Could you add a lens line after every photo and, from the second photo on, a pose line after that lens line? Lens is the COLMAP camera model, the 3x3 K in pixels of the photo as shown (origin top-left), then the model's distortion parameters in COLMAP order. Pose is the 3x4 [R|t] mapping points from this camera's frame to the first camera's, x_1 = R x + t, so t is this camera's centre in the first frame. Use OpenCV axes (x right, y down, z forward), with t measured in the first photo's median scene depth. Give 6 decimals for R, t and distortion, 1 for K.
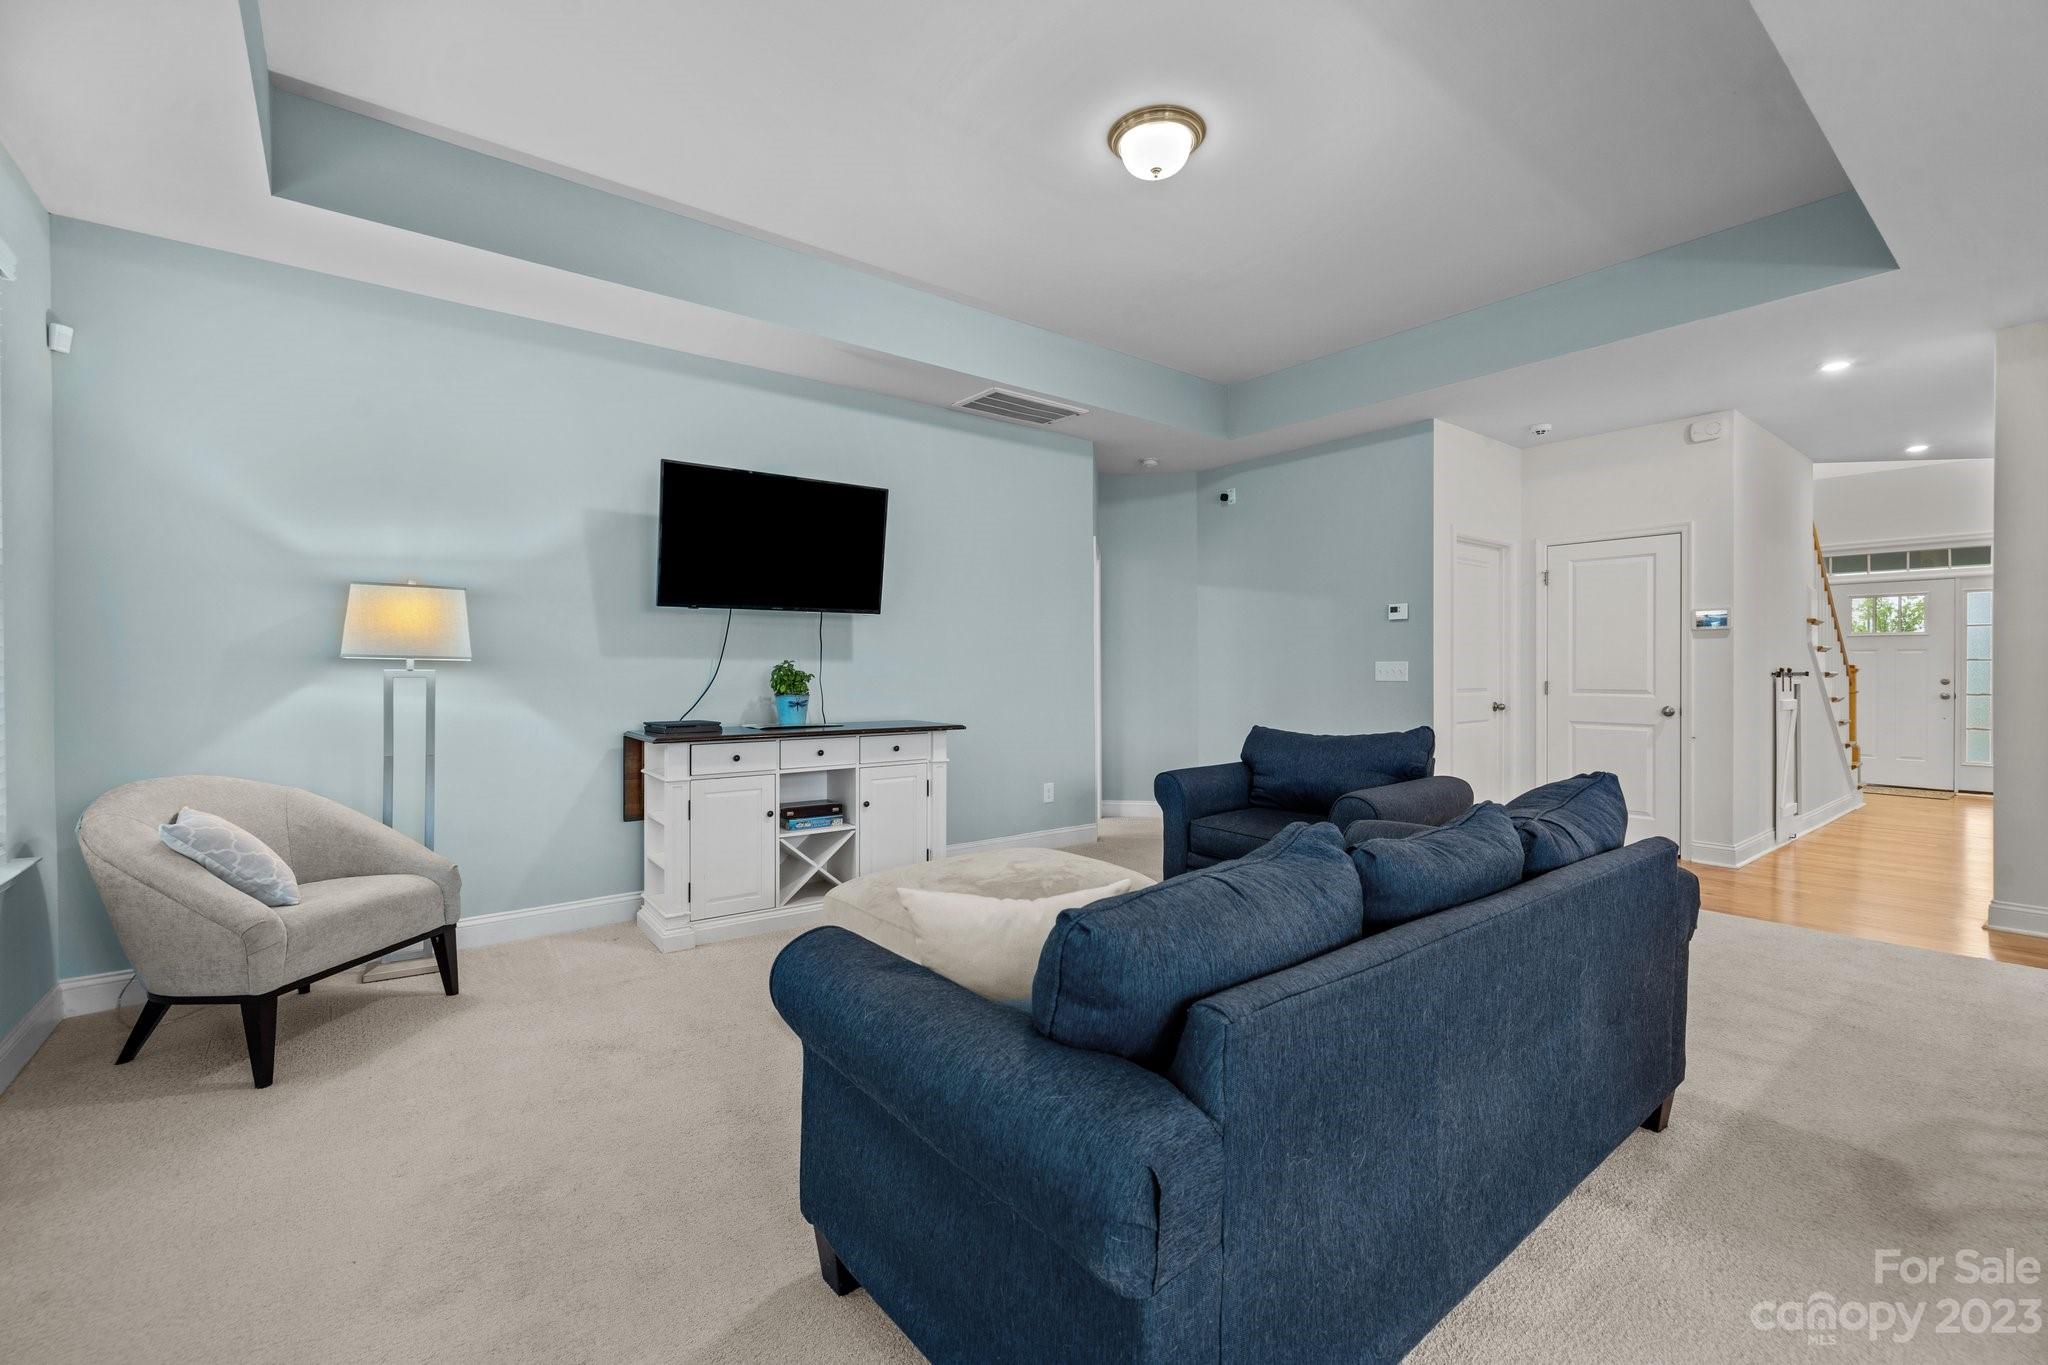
lens RADIAL K [[863.9, 0, 1019.0], [0, 863.9, 667.6], [0, 0, 1]] dist [-0.000350, 0.000029]
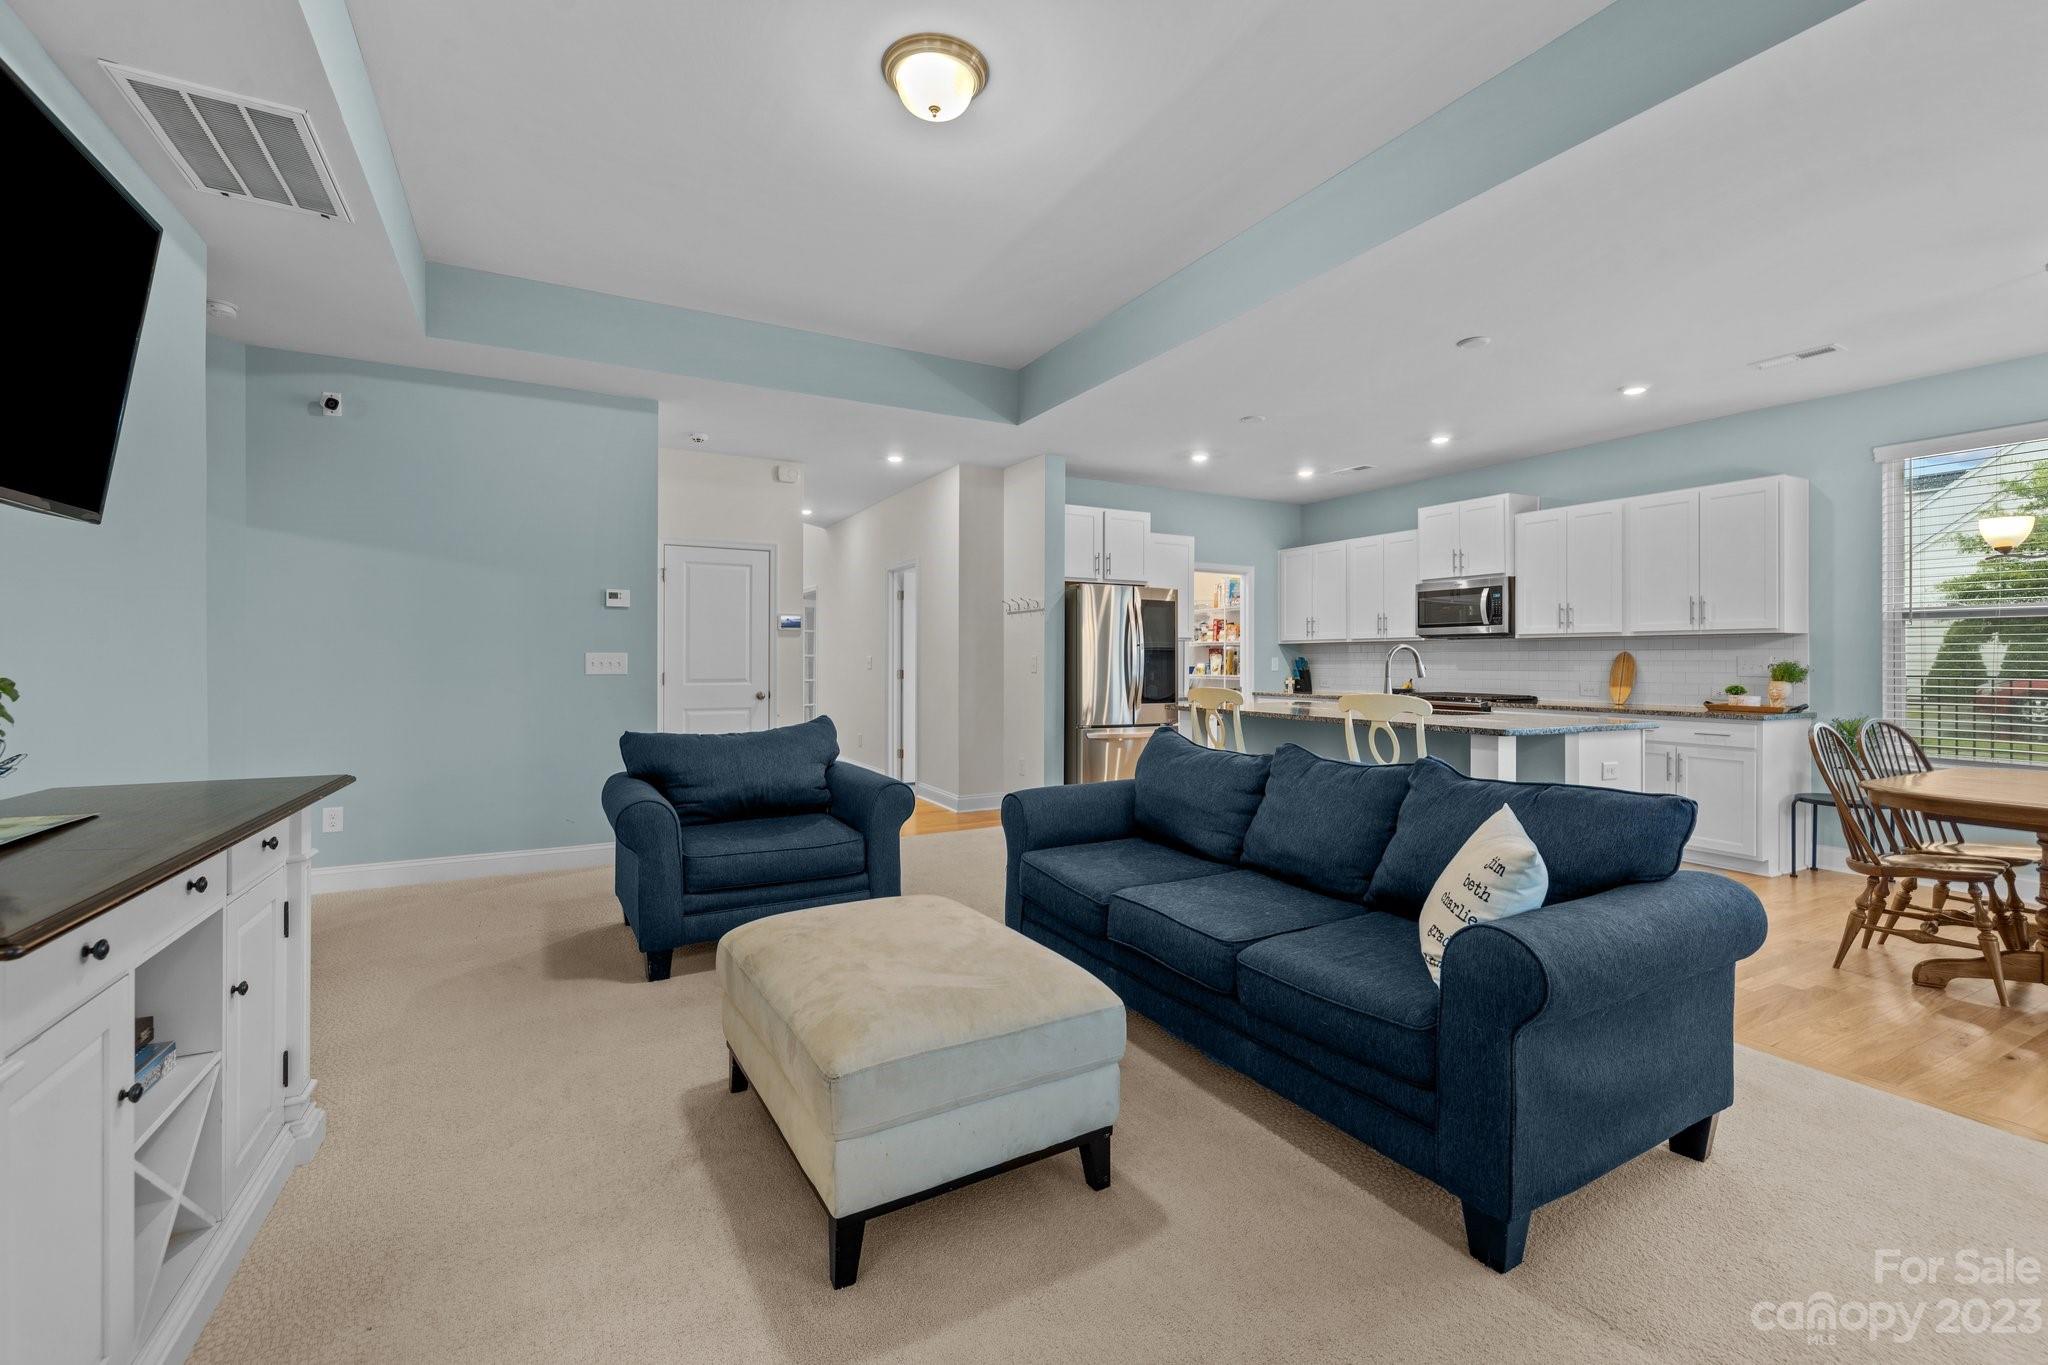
lens RADIAL K [[873.0, 0, 1022.9], [0, 873.0, 656.6], [0, 0, 1]] dist [-0.001577, 0.000373]
pose [[0.162632, 0.004314, 0.986677, -0.497307], [-0.001090, 0.999991, -0.004192, 0.000704], [-0.986686, -0.000394, 0.162635, 0.527554]]
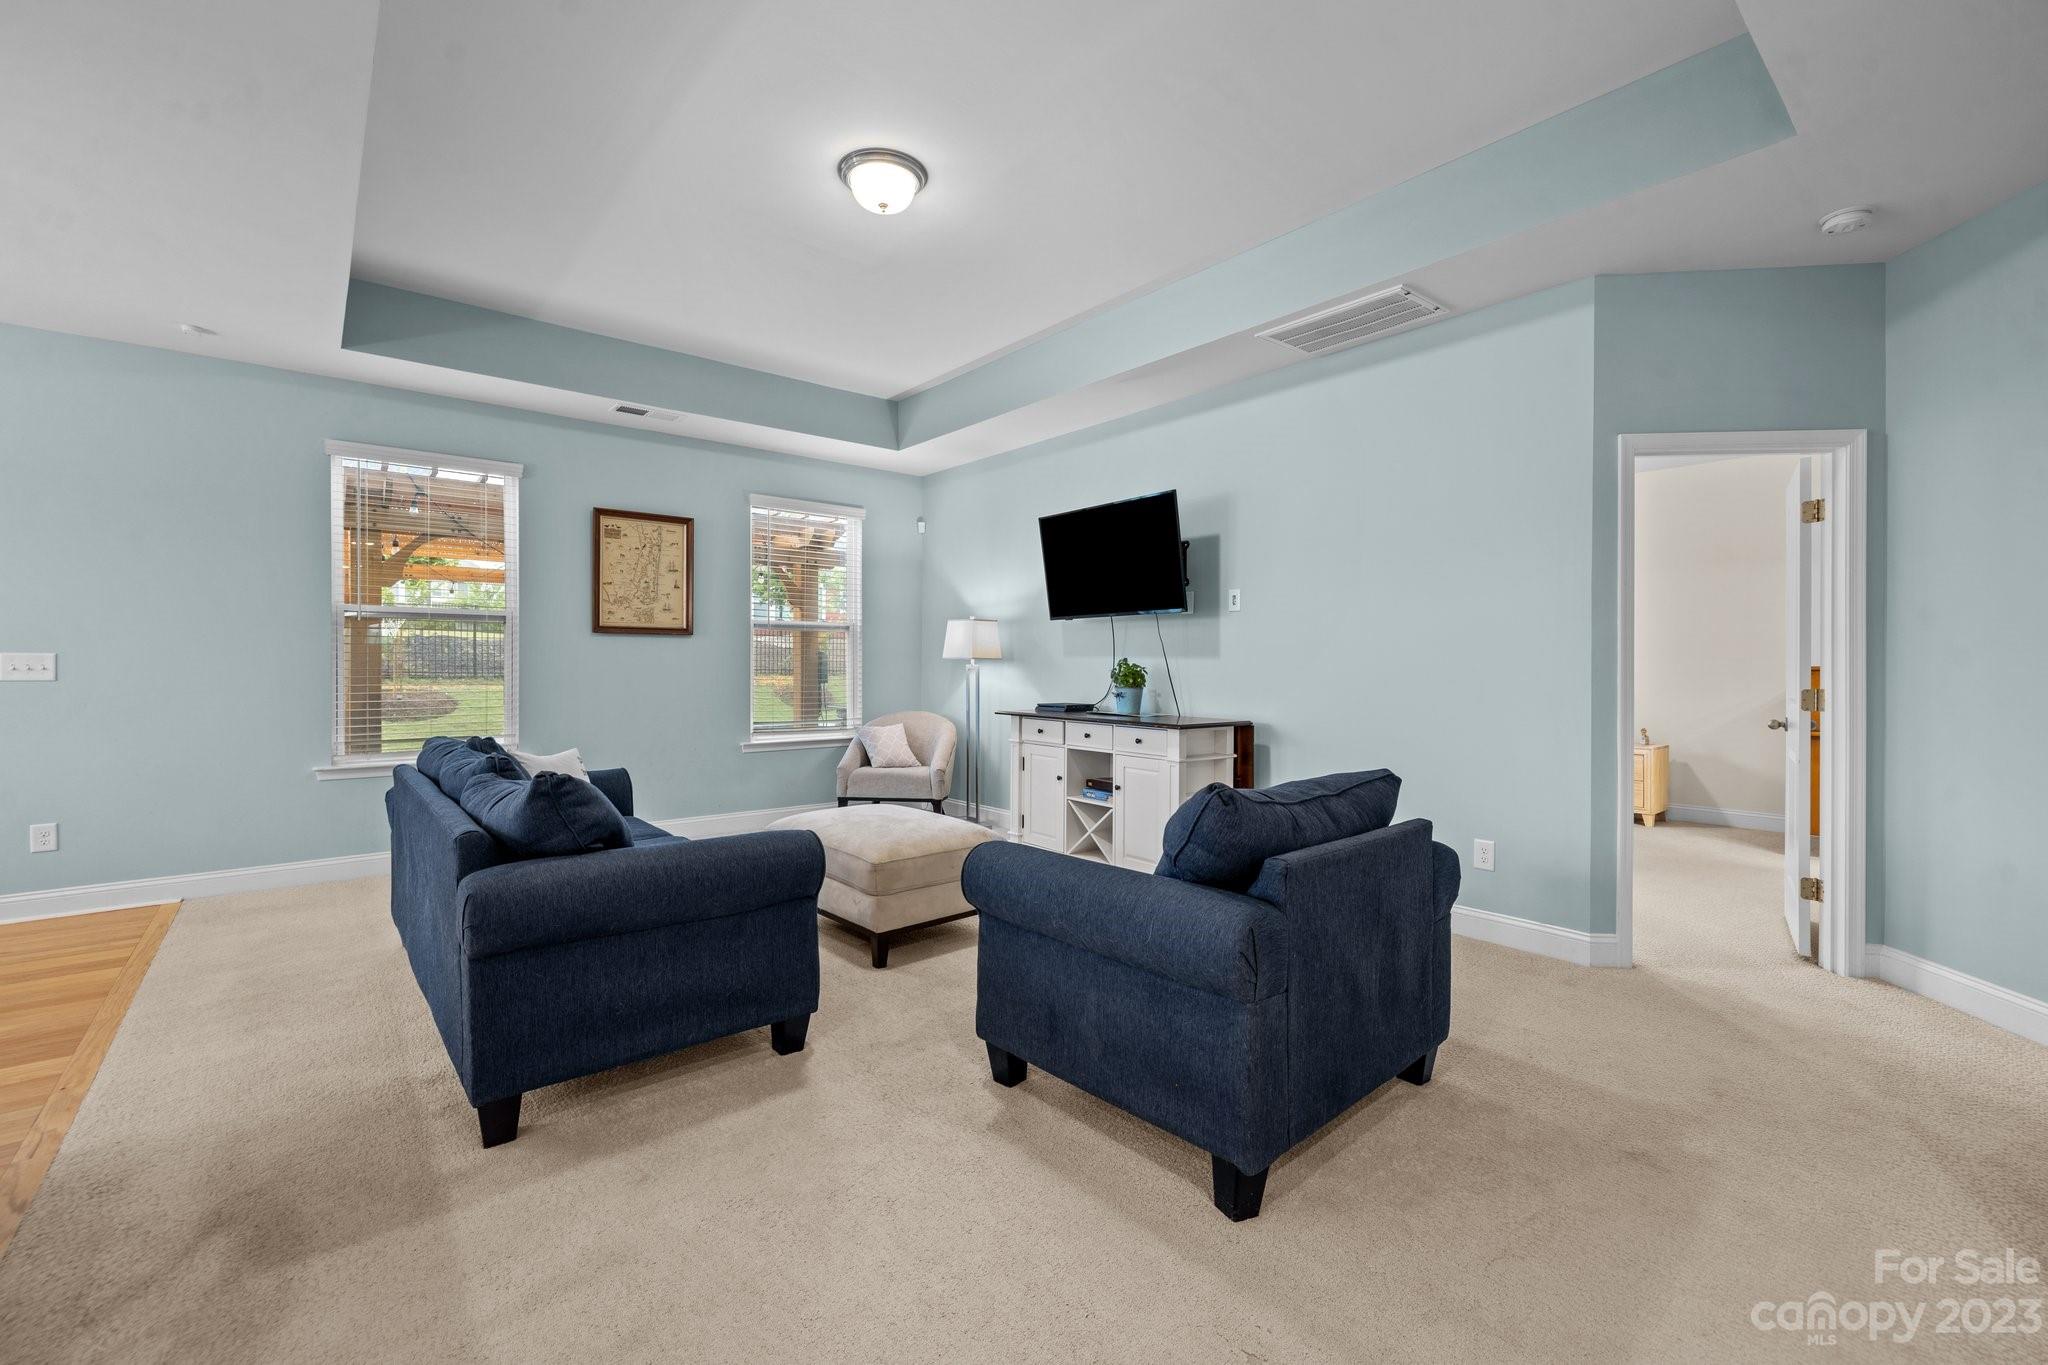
lens RADIAL K [[863.9, 0, 1019.0], [0, 863.9, 667.6], [0, 0, 1]] dist [-0.000350, 0.000029]
pose [[0.031599, 0.003147, -0.999496, 0.863421], [-0.004255, 0.999986, 0.003014, 0.001587], [0.999492, 0.004158, 0.031612, 0.783783]]
